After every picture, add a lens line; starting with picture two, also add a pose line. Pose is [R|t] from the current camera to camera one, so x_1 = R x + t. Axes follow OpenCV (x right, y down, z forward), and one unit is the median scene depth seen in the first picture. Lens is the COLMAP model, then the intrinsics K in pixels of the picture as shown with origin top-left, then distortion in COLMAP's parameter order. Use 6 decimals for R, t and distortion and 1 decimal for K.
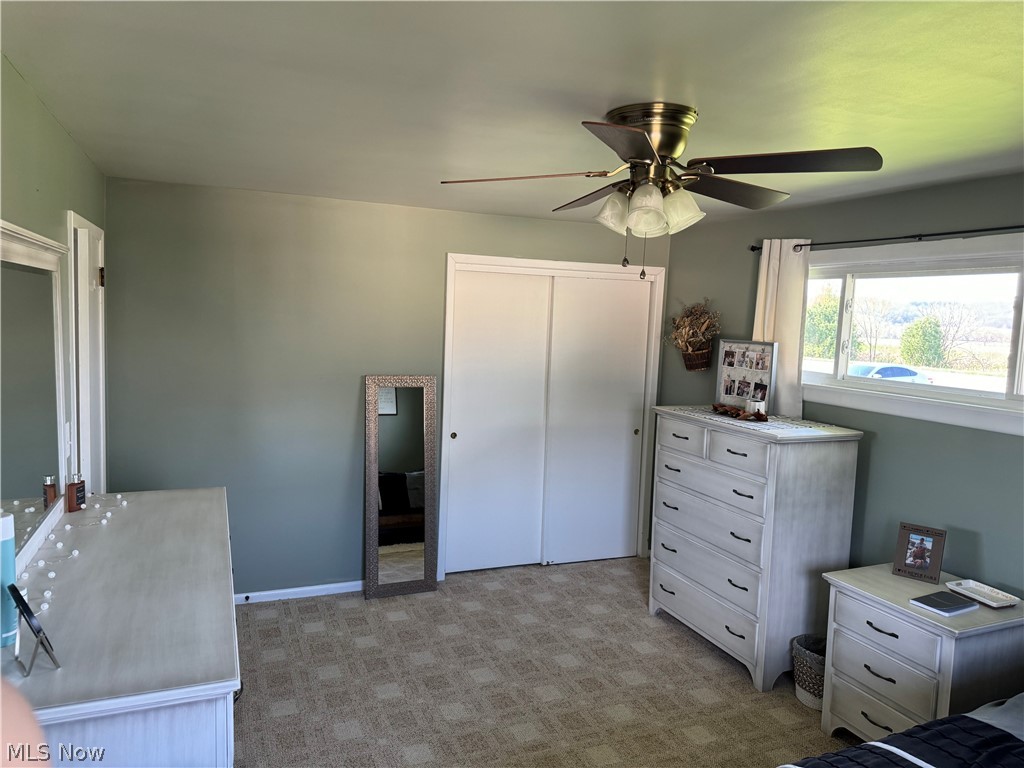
lens RADIAL K [[724.6, 0, 504.3], [0, 724.6, 387.8], [0, 0, 1]] dist [0.068306, -0.105259]
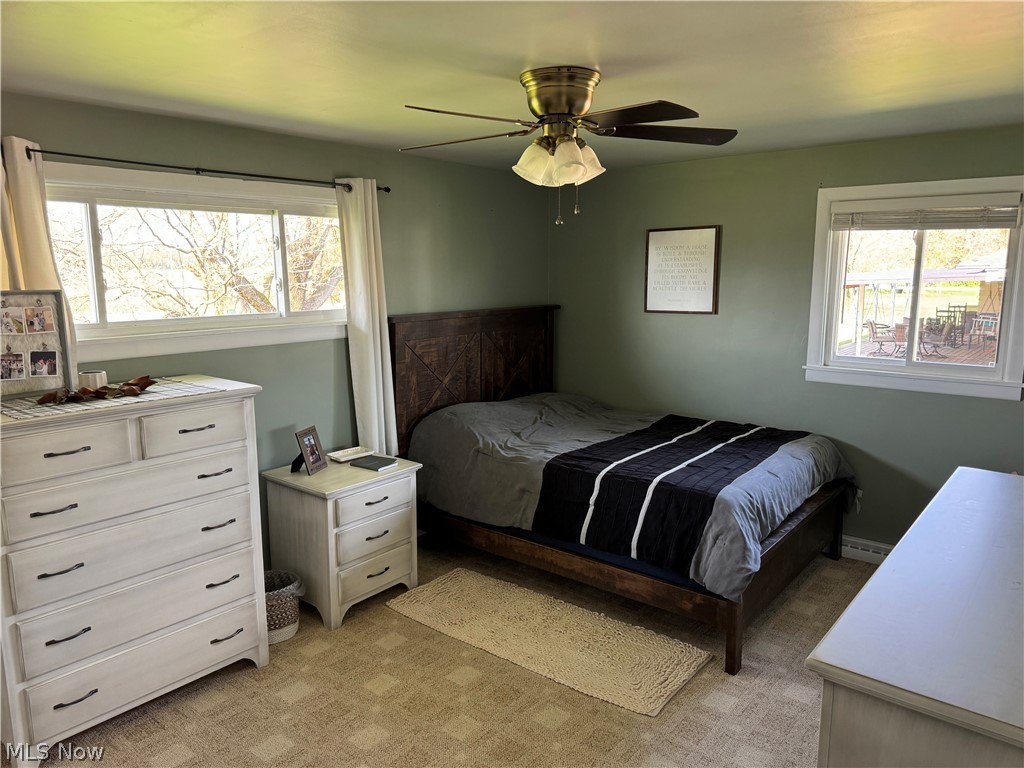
lens RADIAL K [[724.6, 0, 504.3], [0, 724.6, 387.8], [0, 0, 1]] dist [0.068306, -0.105259]
pose [[-0.480174, -0.177832, 0.858958, -0.478963], [0.074823, 0.967361, 0.242103, -0.112940], [-0.873976, 0.180521, -0.451196, 0.994216]]
